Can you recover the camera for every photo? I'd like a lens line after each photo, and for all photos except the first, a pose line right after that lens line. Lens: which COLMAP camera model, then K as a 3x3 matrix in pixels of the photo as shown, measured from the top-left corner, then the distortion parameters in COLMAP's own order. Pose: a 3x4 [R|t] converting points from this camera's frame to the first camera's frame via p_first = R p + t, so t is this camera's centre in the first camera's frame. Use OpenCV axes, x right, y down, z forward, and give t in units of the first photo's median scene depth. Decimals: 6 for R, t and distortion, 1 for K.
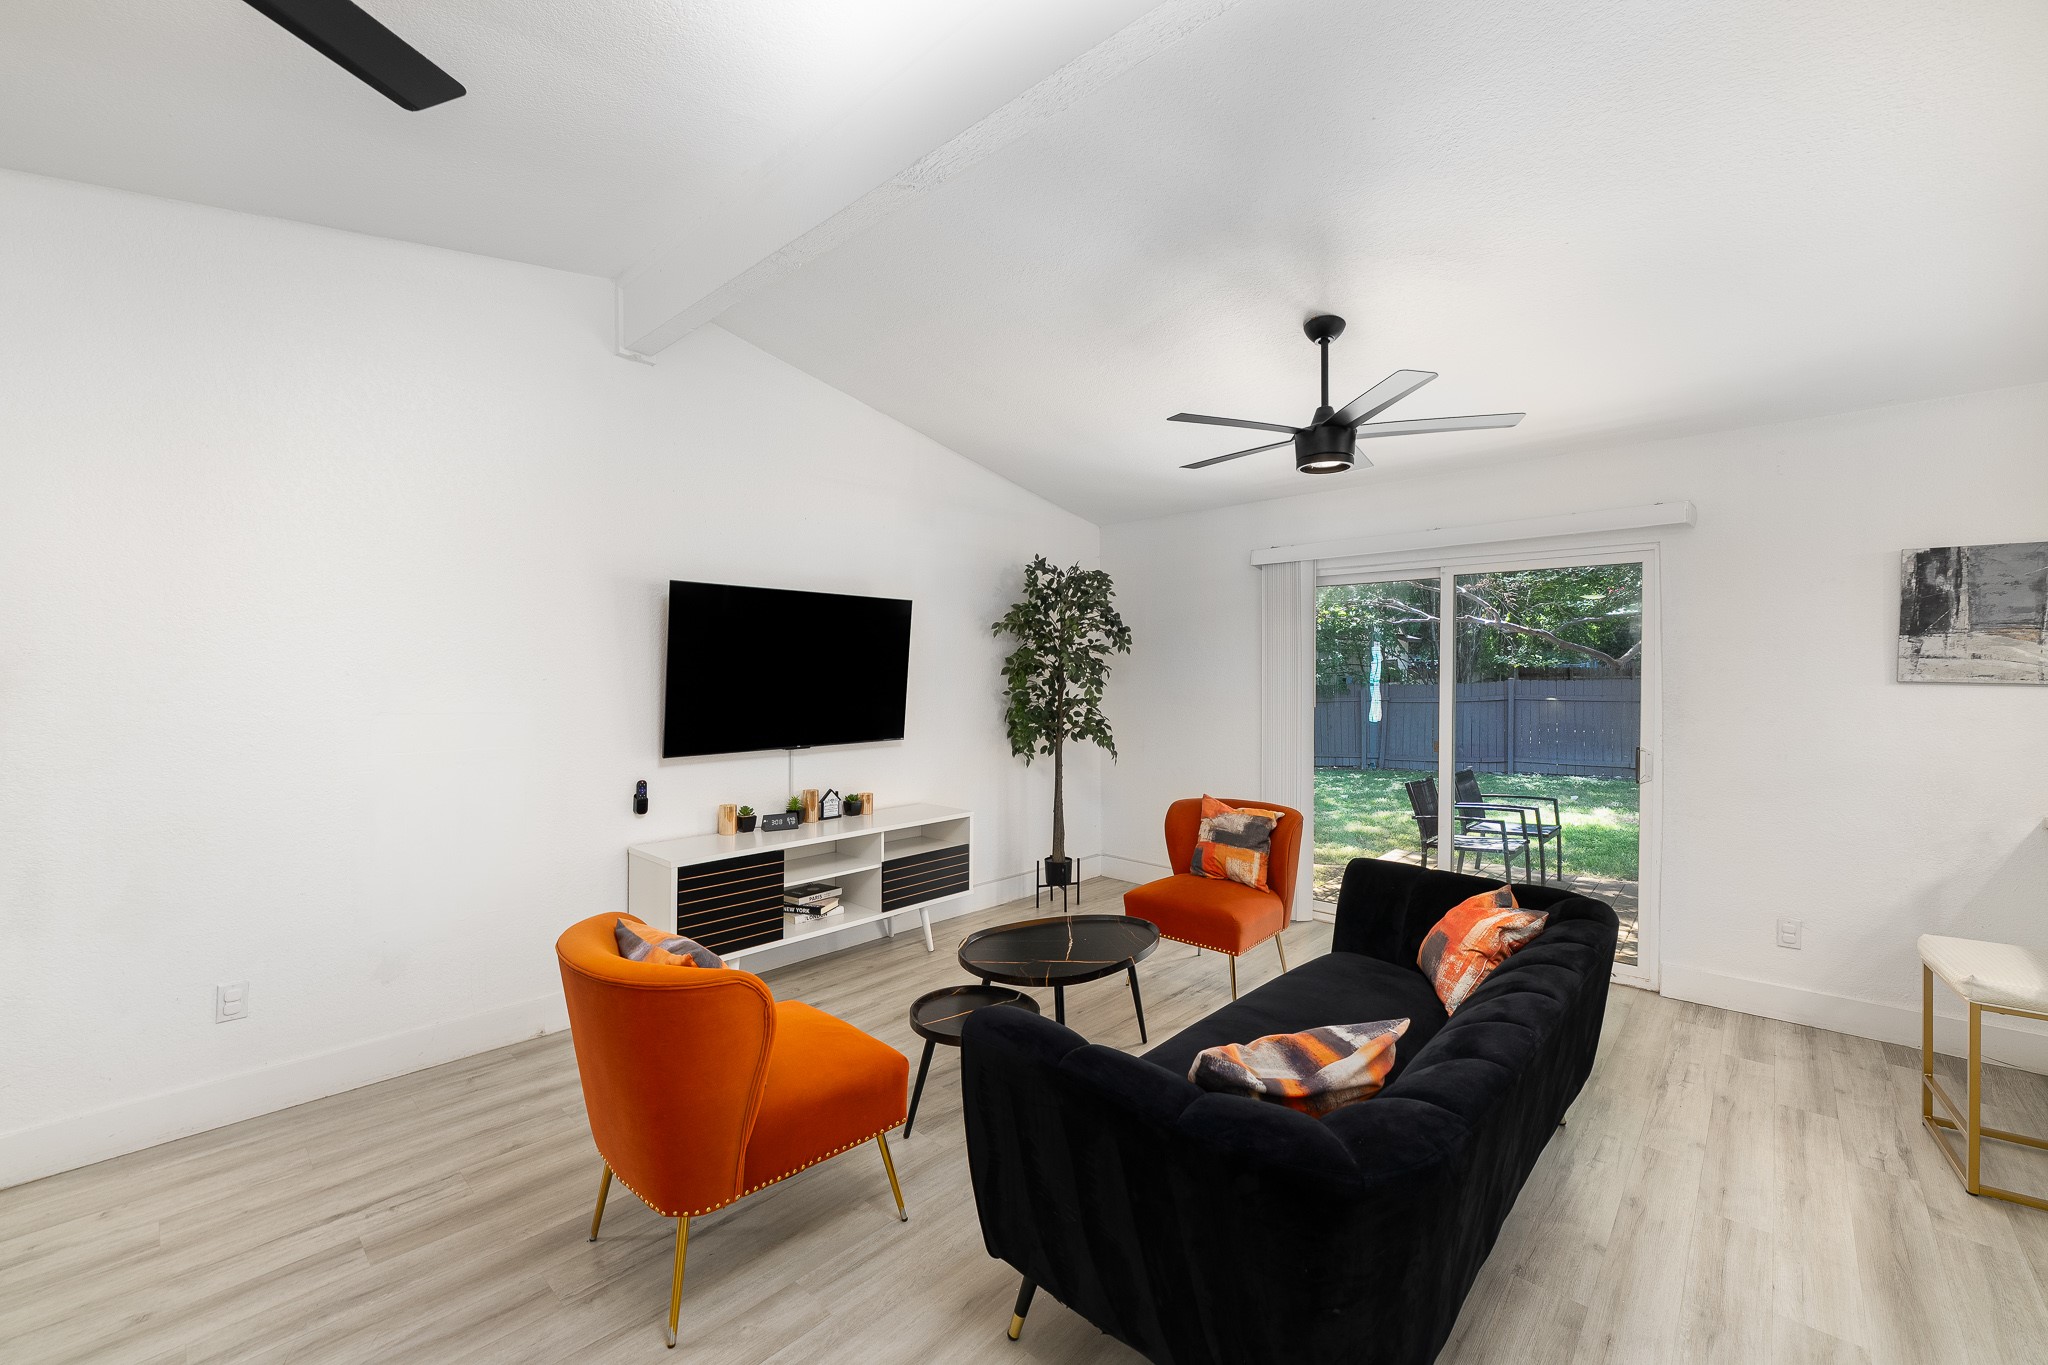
lens RADIAL K [[819.8, 0, 1024.0], [0, 819.8, 682.5], [0, 0, 1]] dist [-0.003140, -0.000537]
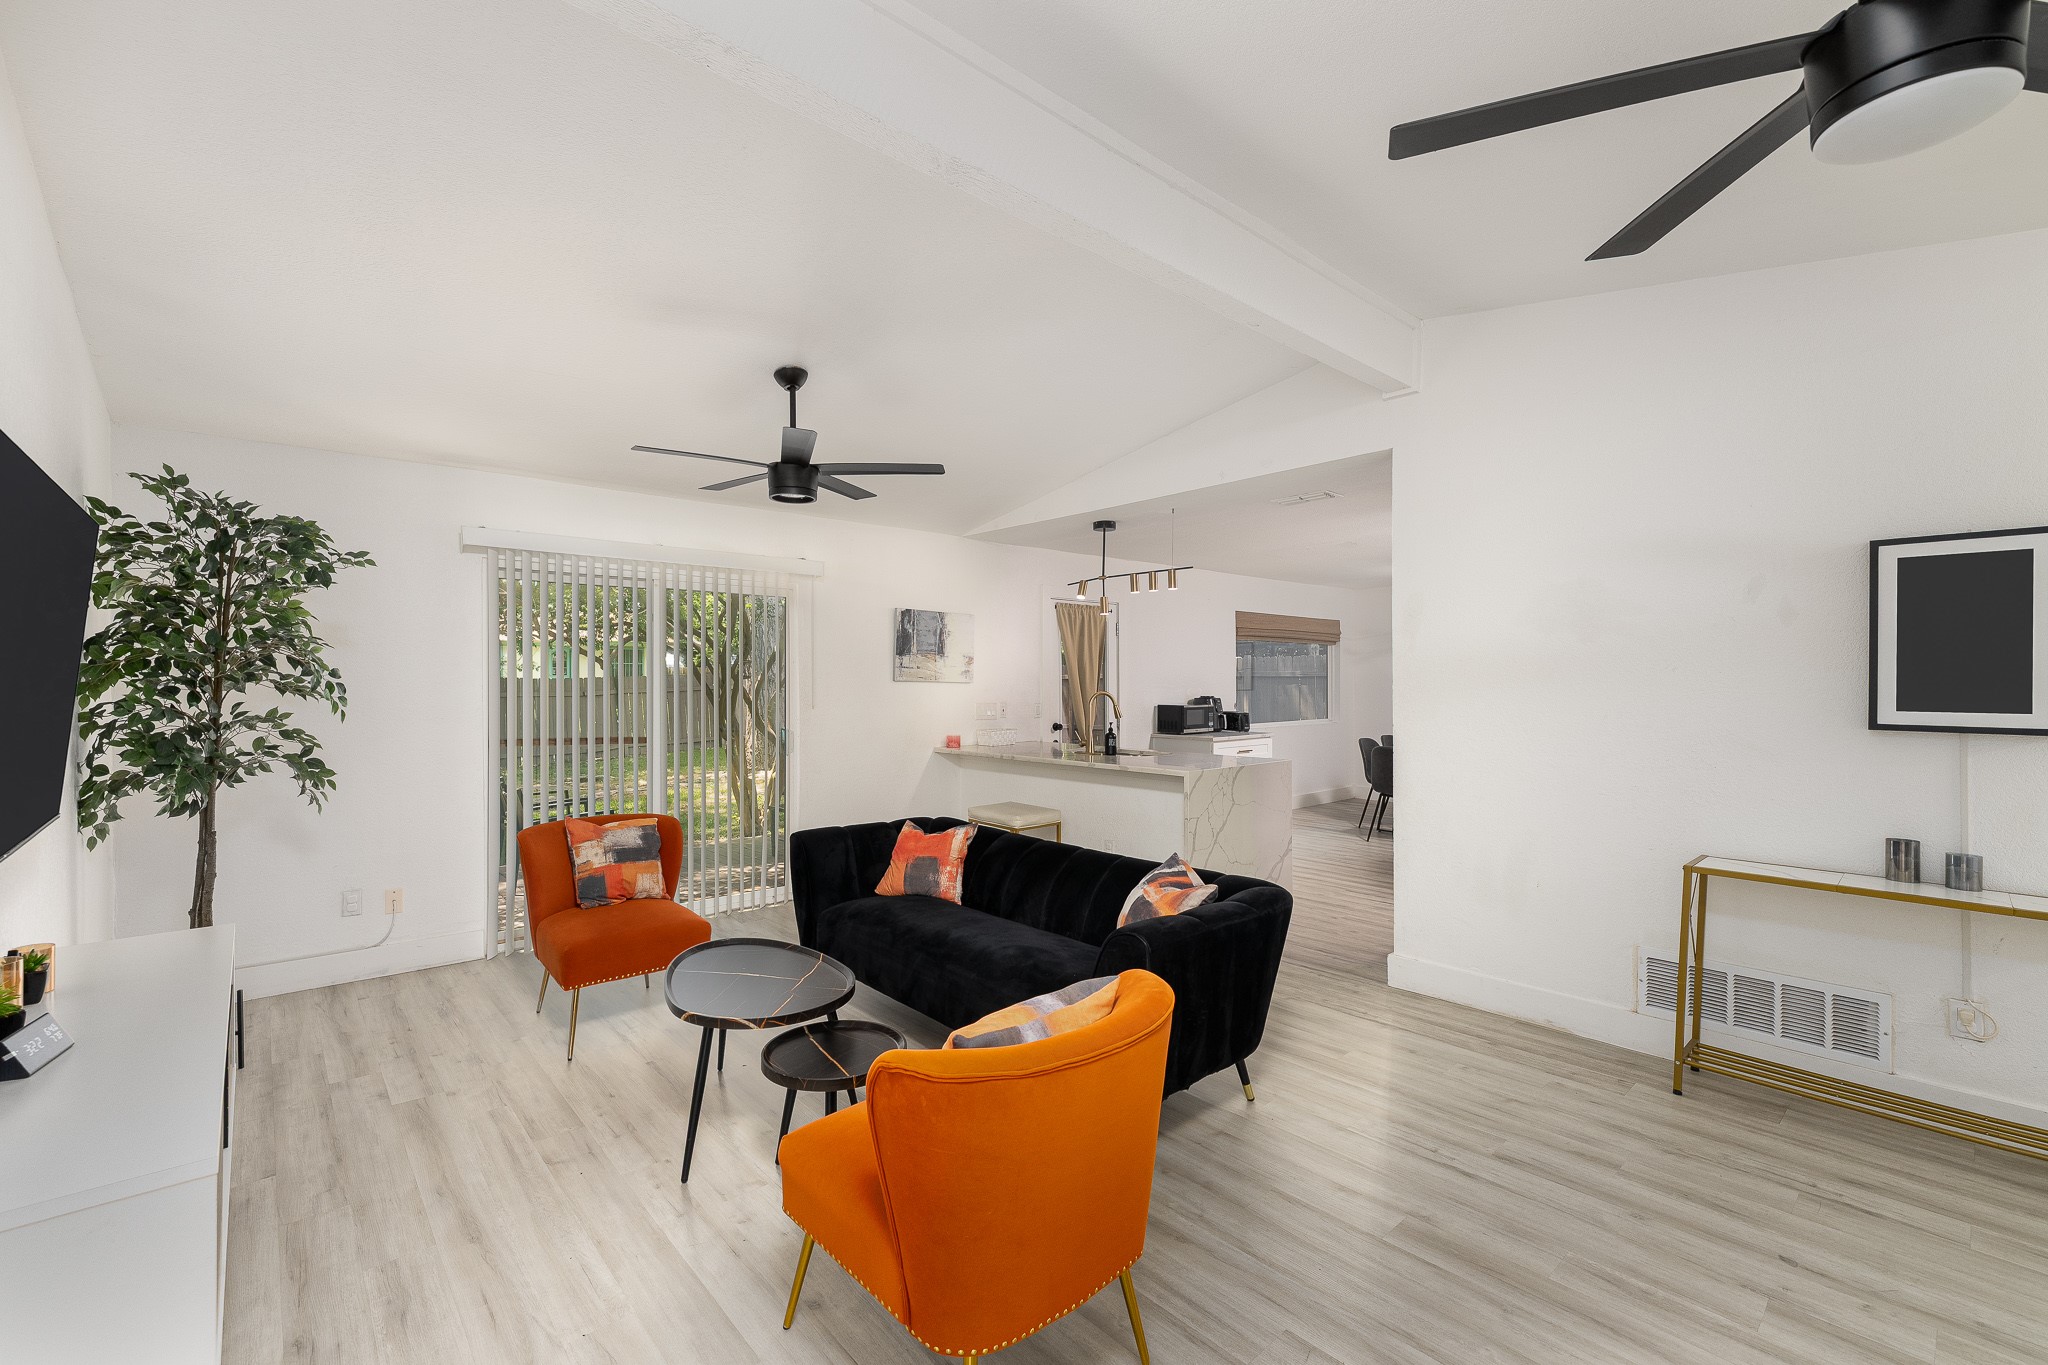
lens RADIAL K [[819.8, 0, 1024.0], [0, 819.8, 682.5], [0, 0, 1]] dist [-0.003140, -0.000537]
pose [[0.103037, -0.009646, 0.994631, -0.732626], [0.006491, 0.999938, 0.009025, -0.011723], [-0.994656, 0.005527, 0.103093, 0.541236]]
